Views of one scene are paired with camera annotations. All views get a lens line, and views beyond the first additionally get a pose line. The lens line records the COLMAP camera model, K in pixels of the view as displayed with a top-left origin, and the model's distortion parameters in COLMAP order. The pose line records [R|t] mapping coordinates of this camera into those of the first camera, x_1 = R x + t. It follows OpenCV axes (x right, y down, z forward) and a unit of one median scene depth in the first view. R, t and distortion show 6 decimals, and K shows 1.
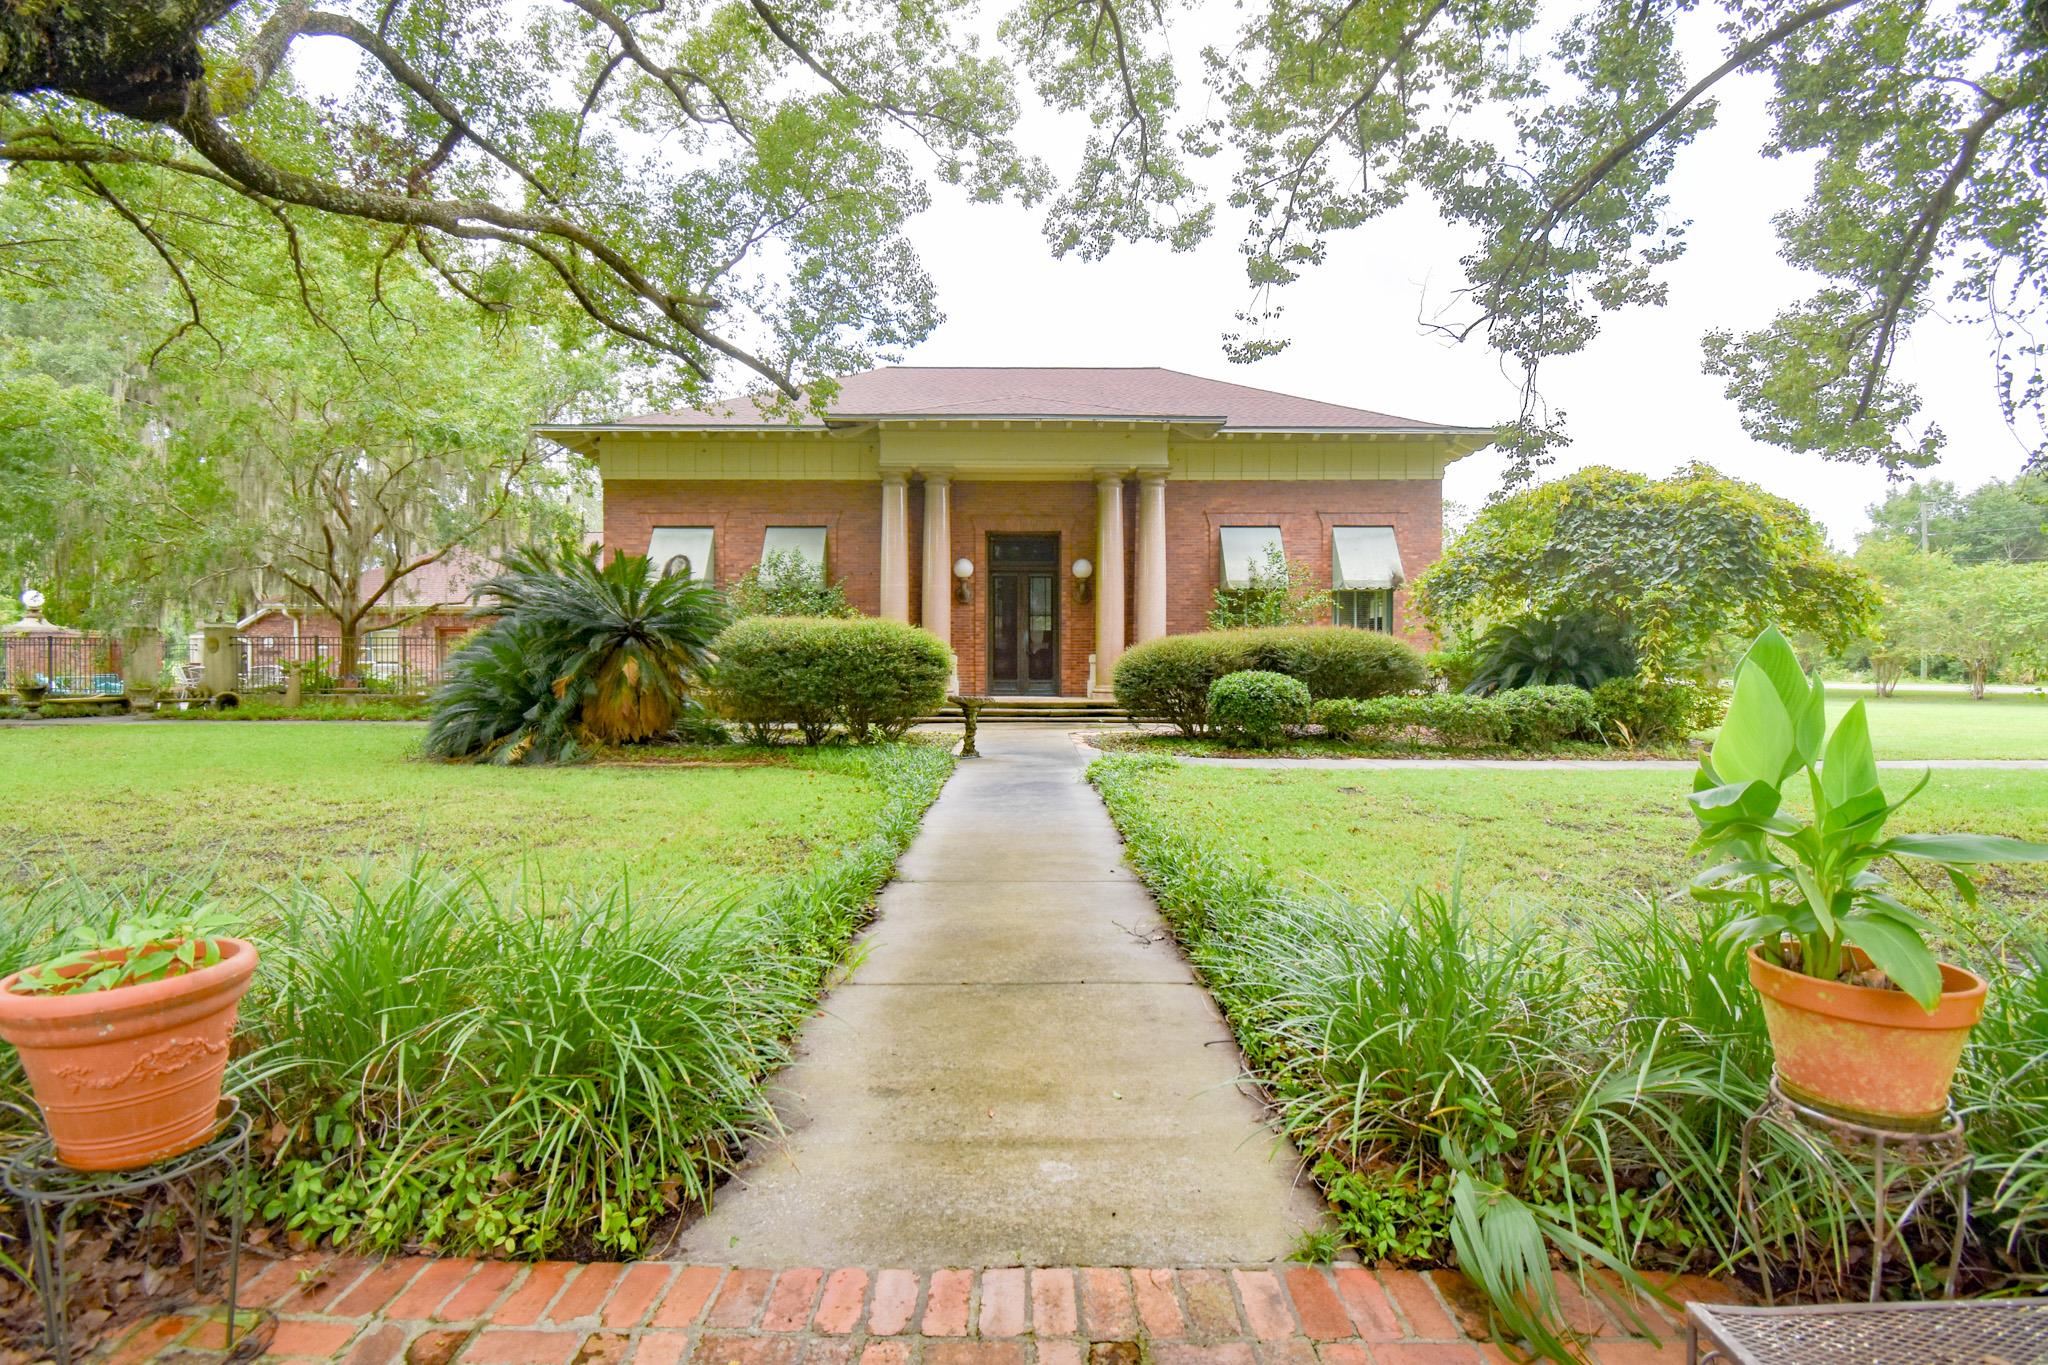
lens RADIAL K [[897.0, 0, 1024.6], [0, 897.0, 682.3], [0, 0, 1]] dist [0.001113, 0.000040]
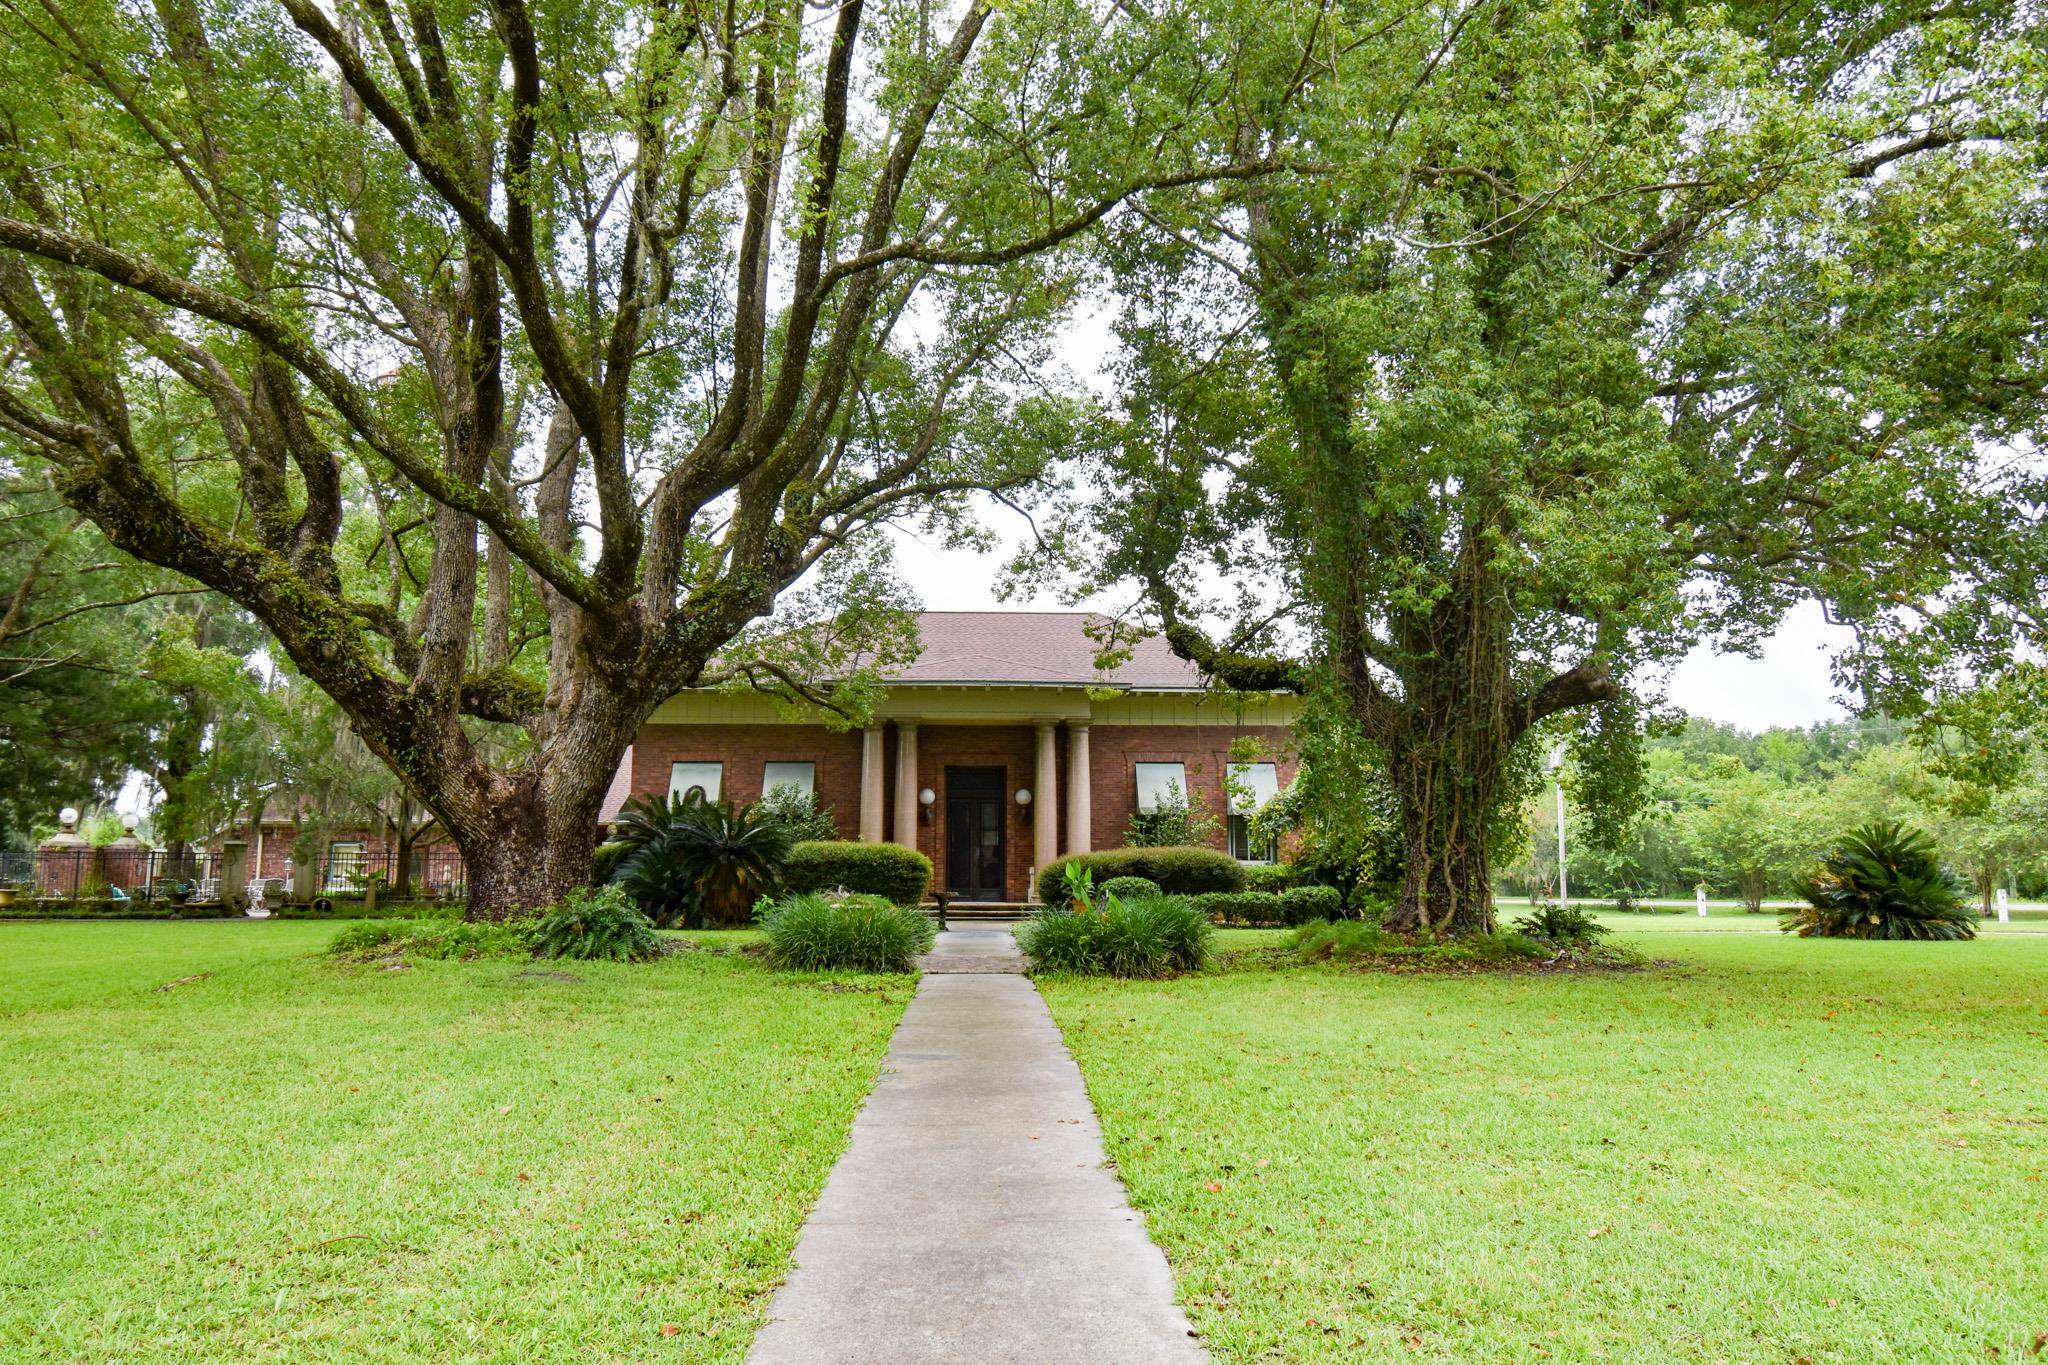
lens RADIAL K [[1477.5, 0, 1022.2], [0, 1477.5, 682.8], [0, 0, 1]] dist [0.007800, 0.000844]
pose [[0.999344, 0.005083, 0.035856, -0.010886], [0.000748, 0.986995, -0.160750, 0.046353], [-0.036207, 0.160672, 0.986344, -1.058321]]
